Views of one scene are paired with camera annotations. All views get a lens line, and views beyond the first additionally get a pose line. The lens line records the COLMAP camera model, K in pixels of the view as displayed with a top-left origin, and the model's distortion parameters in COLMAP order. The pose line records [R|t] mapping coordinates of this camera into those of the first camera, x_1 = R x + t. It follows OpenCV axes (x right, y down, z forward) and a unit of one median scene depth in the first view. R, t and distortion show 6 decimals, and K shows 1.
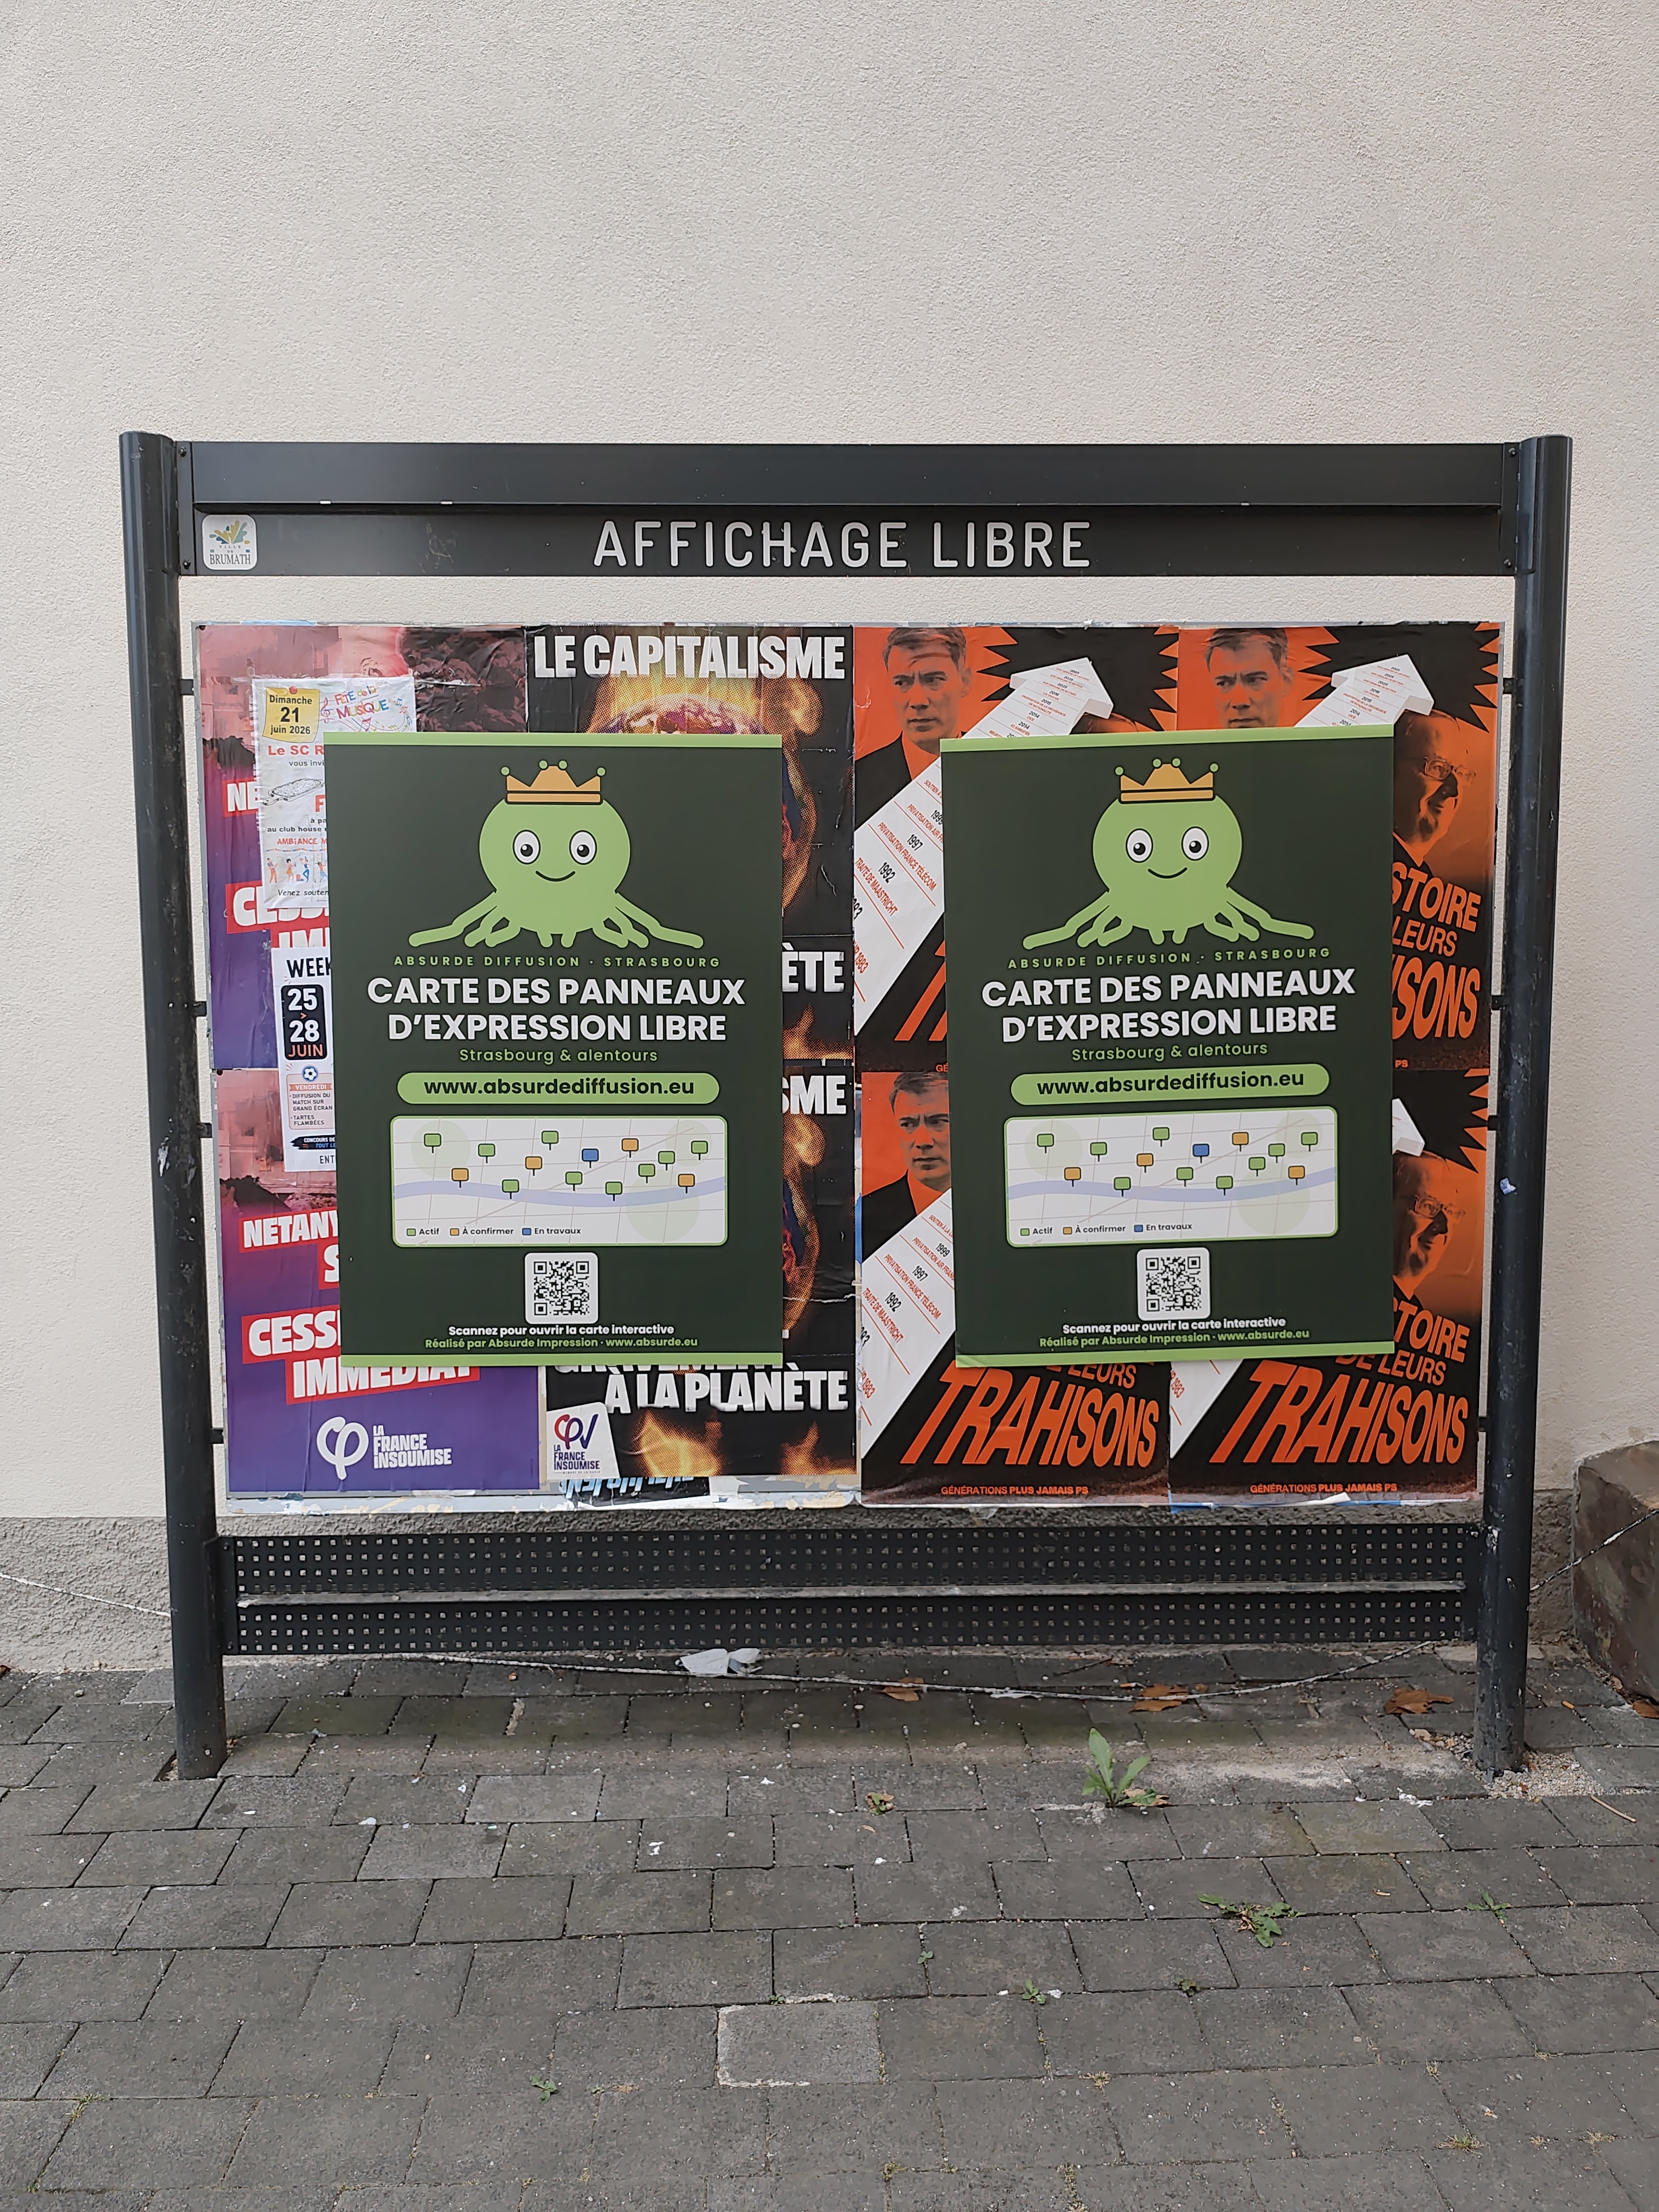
lens RADIAL K [[1611.8, 0, 830.8], [0, 1611.8, 1116.7], [0, 0, 1]] dist [0.030757, -0.003328]
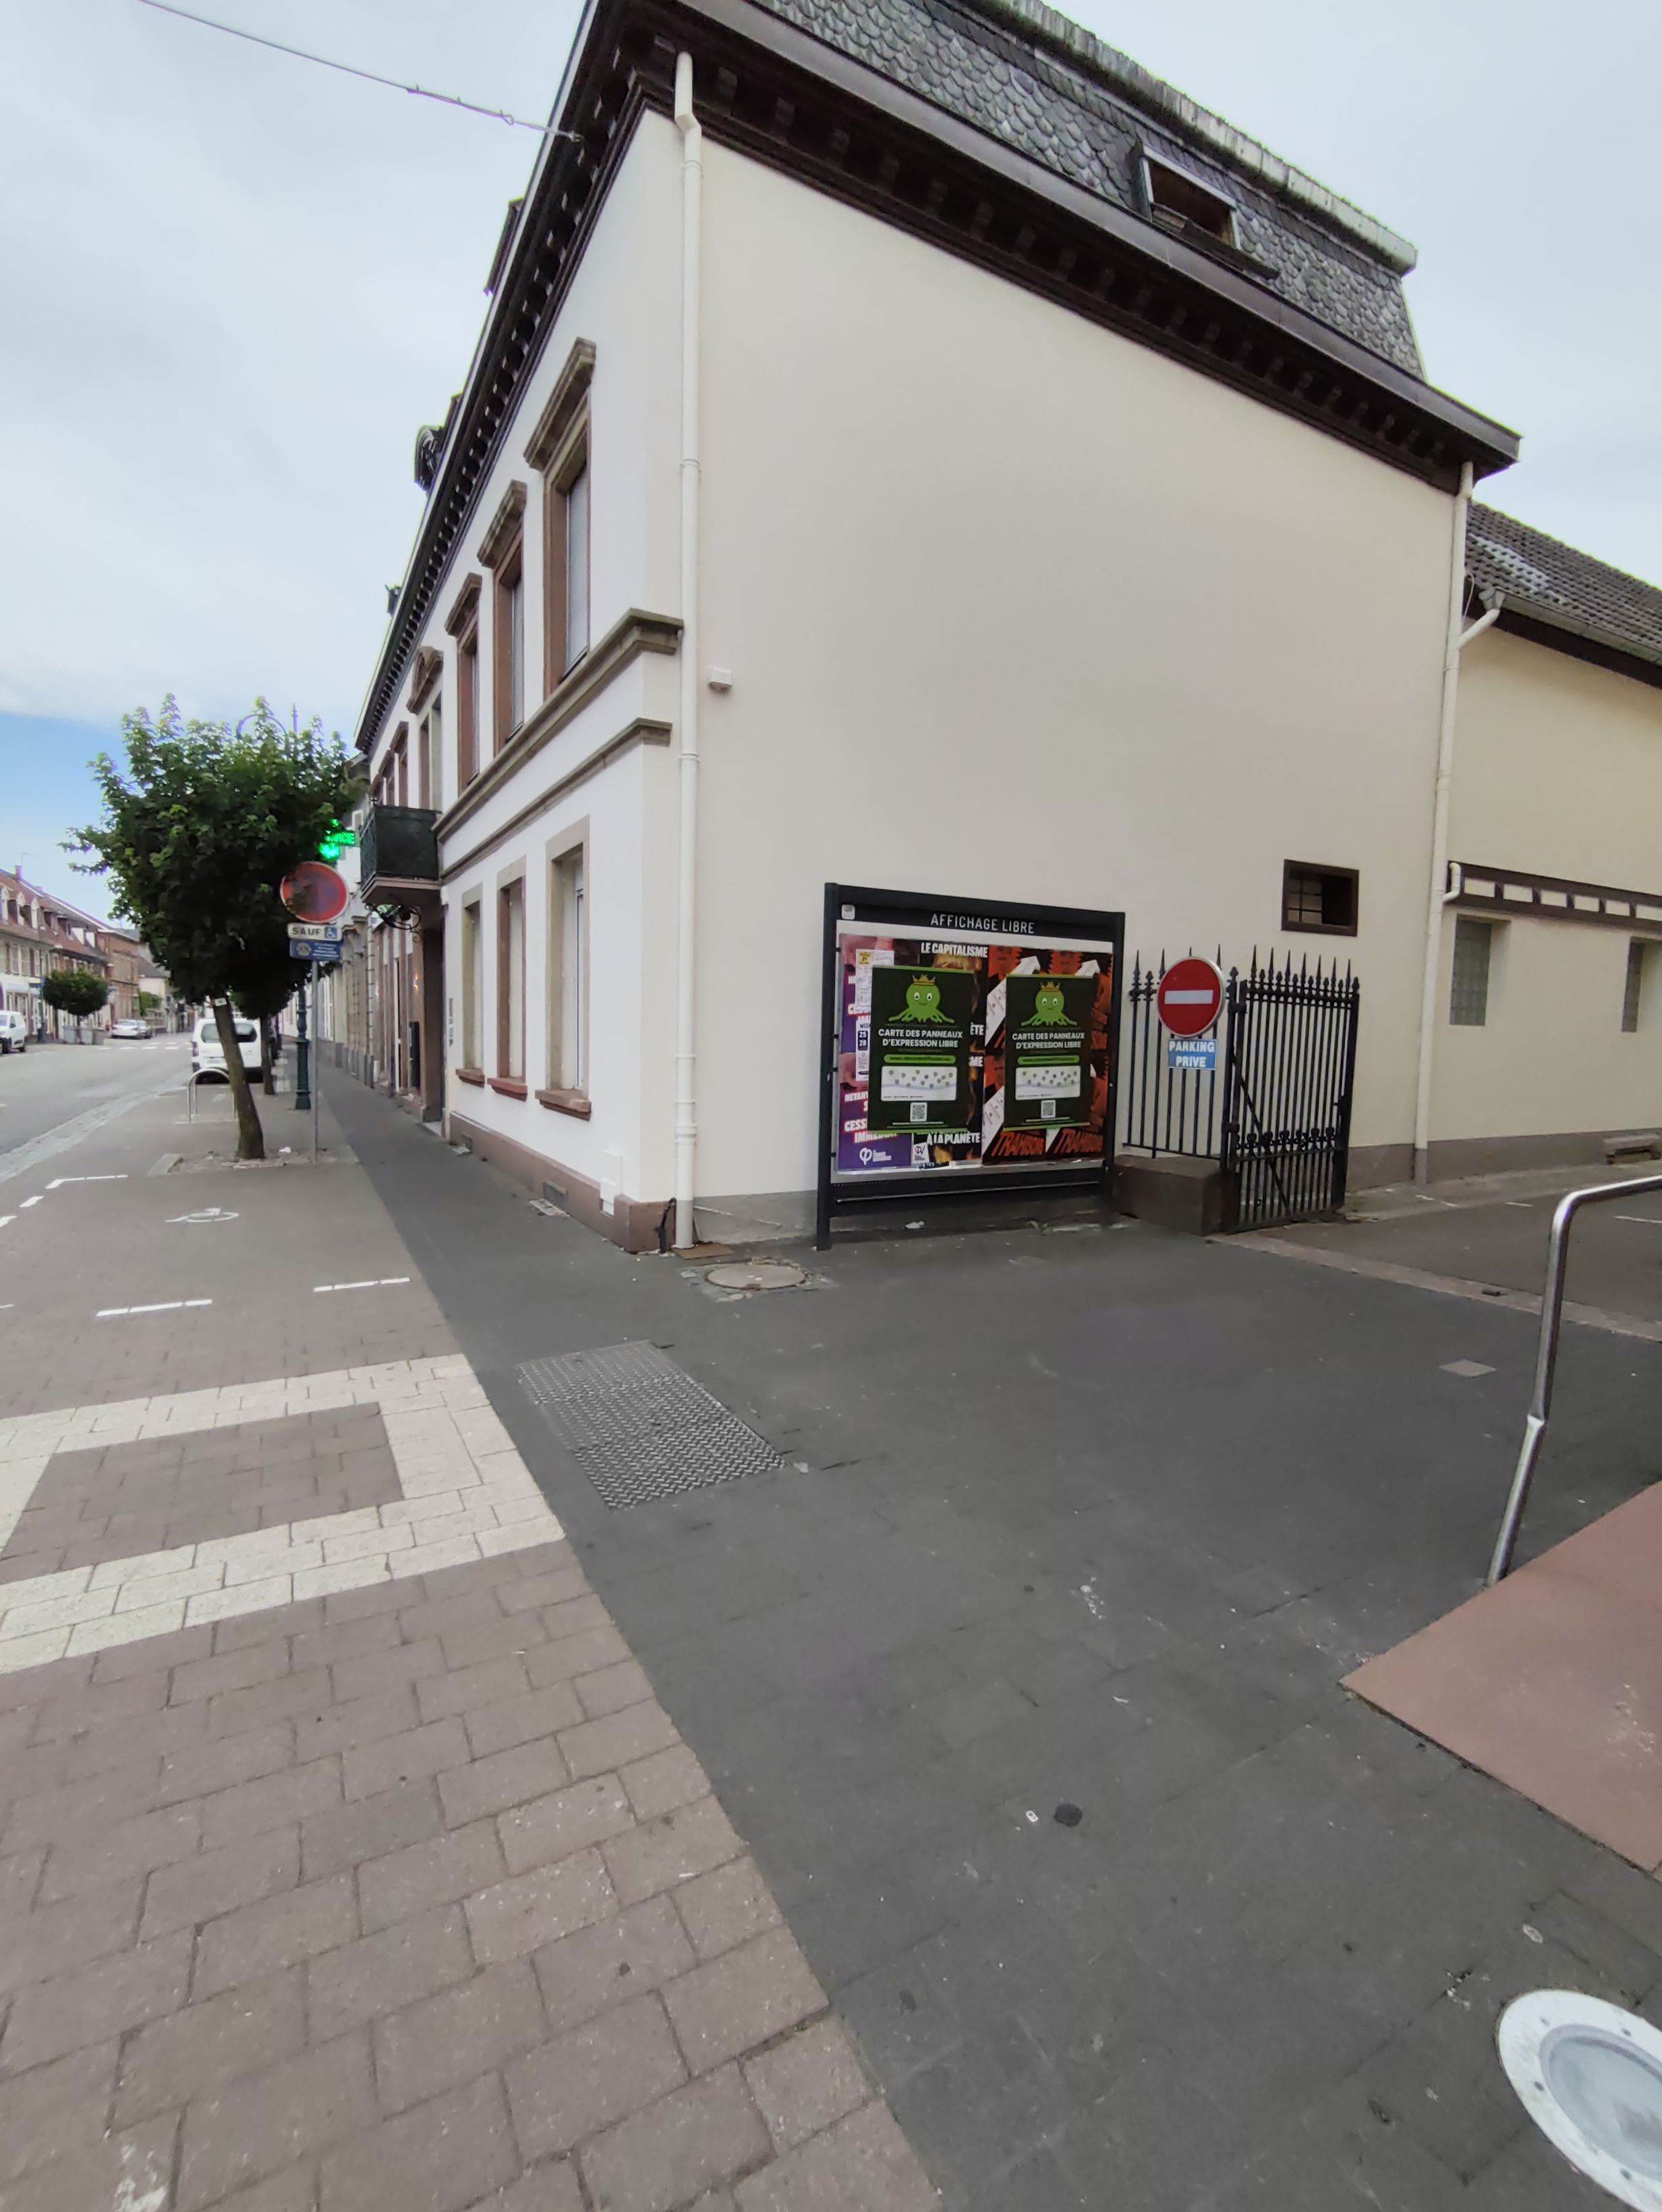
lens RADIAL K [[994.3, 0, 826.9], [0, 994.3, 1102.3], [0, 0, 1]] dist [0.000073, 0.000000]
pose [[0.898604, -0.007811, 0.438690, -1.394346], [0.013784, 0.999851, -0.010432, 0.105738], [-0.438543, 0.015422, 0.898578, -1.009219]]
